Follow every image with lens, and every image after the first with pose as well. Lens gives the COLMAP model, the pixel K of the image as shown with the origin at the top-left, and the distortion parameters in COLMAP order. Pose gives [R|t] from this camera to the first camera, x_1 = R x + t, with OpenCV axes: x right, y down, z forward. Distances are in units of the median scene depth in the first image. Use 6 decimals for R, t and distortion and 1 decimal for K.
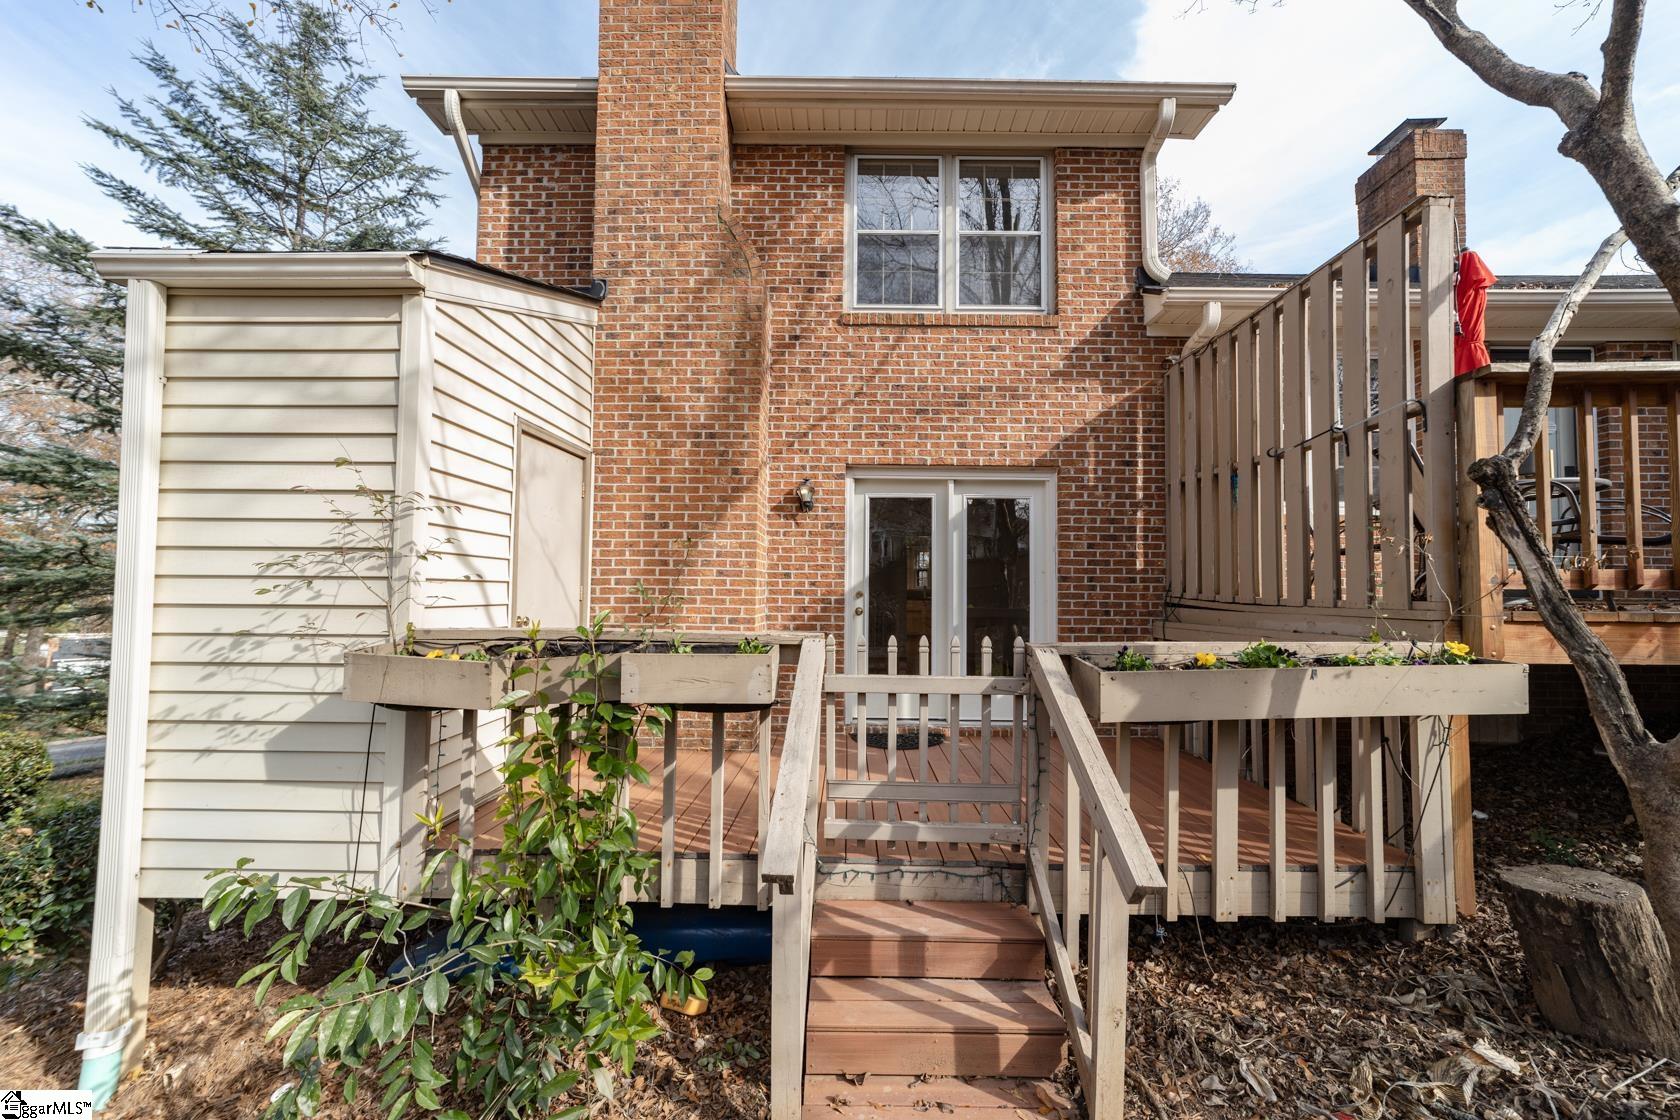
lens RADIAL K [[666.3, 0, 844.5], [0, 666.3, 569.4], [0, 0, 1]] dist [-0.011687, 0.004875]
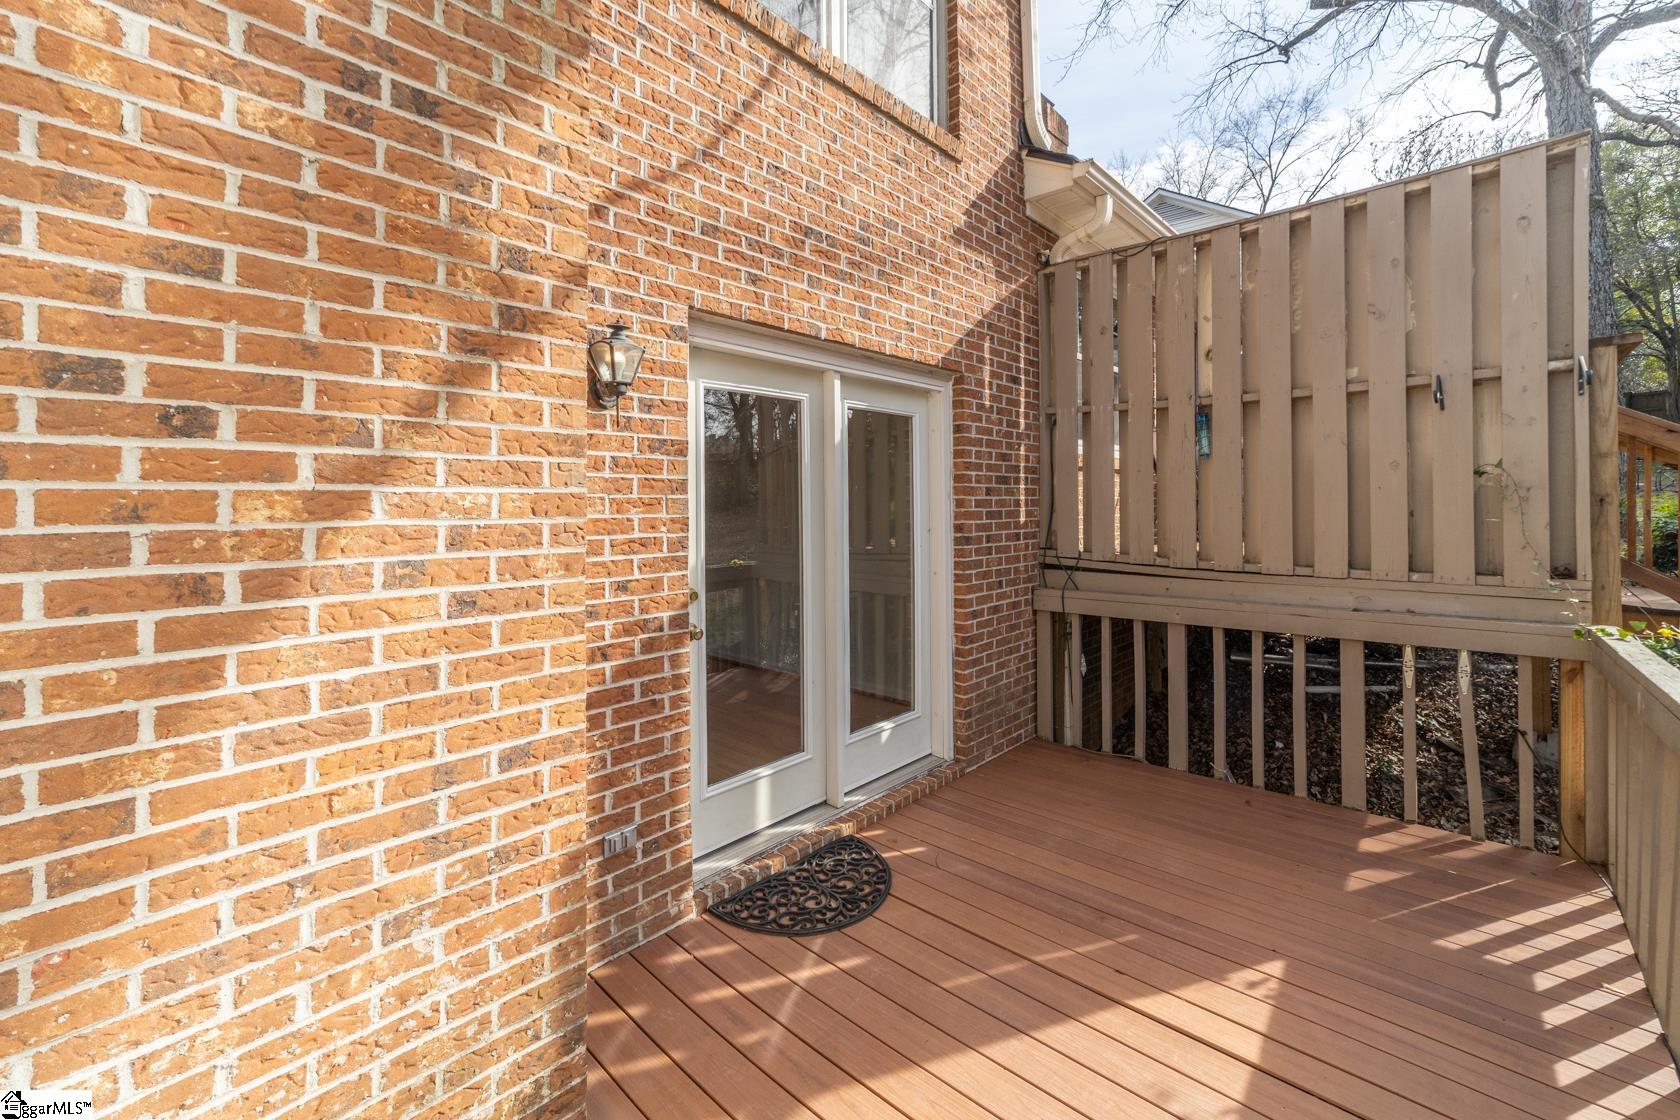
lens RADIAL K [[684.9, 0, 856.7], [0, 684.9, 498.0], [0, 0, 1]] dist [-0.008424, 0.000552]
pose [[0.667606, -0.010868, 0.744435, -0.262321], [-0.011554, 0.999622, 0.024955, -0.044743], [-0.744425, -0.025261, 0.667228, 0.616003]]
